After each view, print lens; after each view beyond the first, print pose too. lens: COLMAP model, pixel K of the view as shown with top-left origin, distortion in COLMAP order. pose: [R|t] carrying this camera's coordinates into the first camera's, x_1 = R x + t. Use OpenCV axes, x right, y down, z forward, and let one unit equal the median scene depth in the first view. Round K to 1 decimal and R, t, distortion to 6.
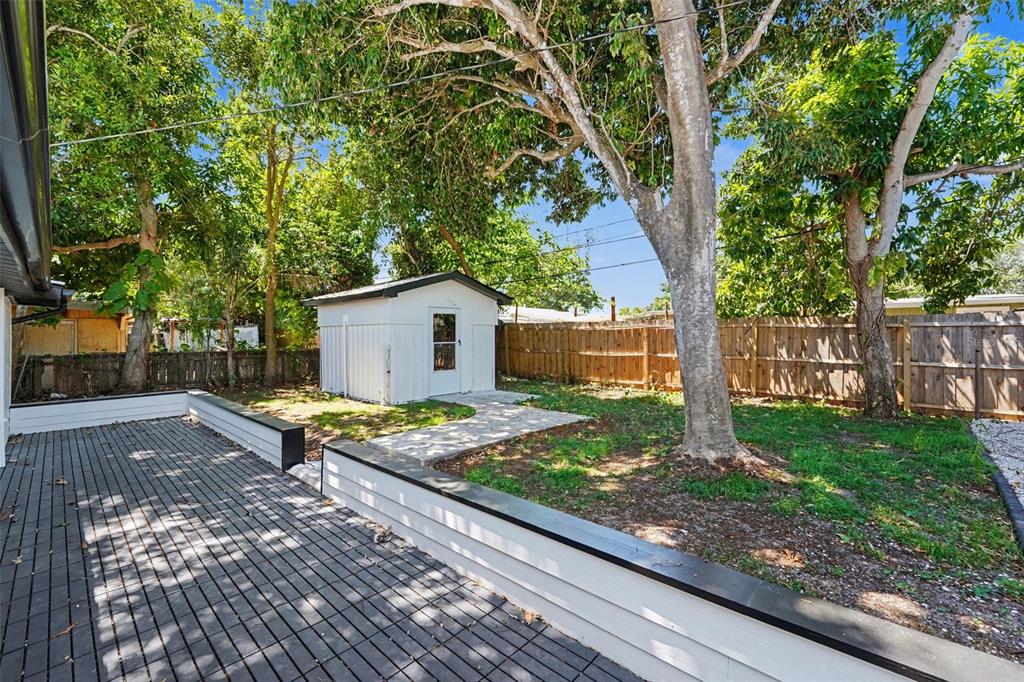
lens RADIAL K [[434.1, 0, 500.0], [0, 434.1, 333.8], [0, 0, 1]] dist [-0.010921, 0.000066]
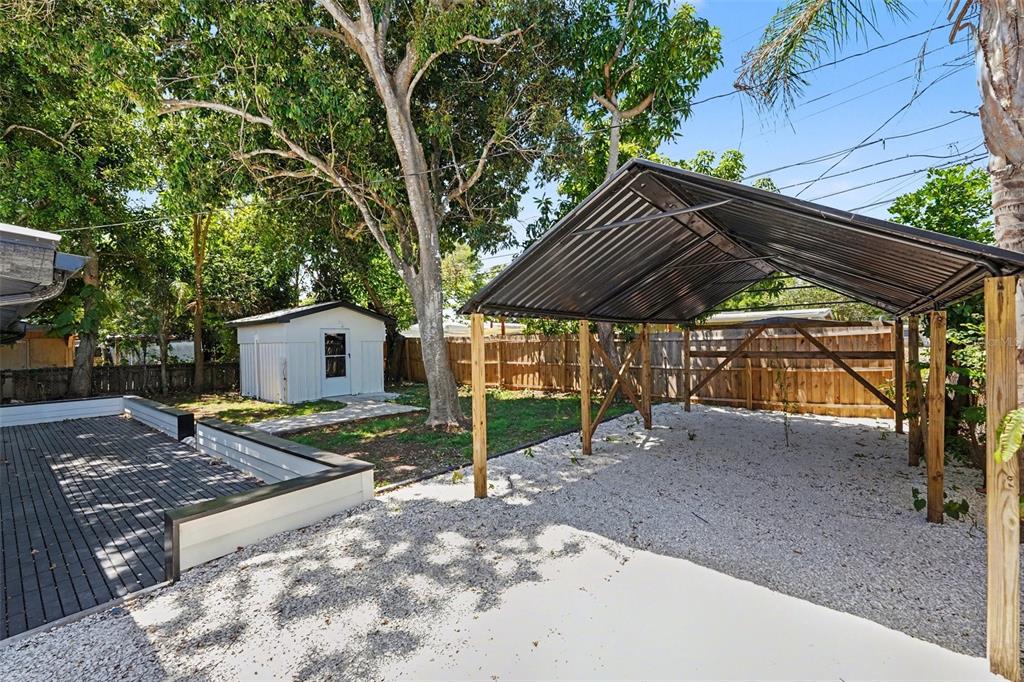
lens RADIAL K [[429.1, 0, 512.0], [0, 429.1, 341.0], [0, 0, 1]] dist [-0.024605, 0.000257]
pose [[0.995465, -0.010242, 0.094581, 0.286095], [0.010202, 0.999948, 0.000902, -0.019760], [-0.094585, 0.000067, 0.995517, -0.328461]]
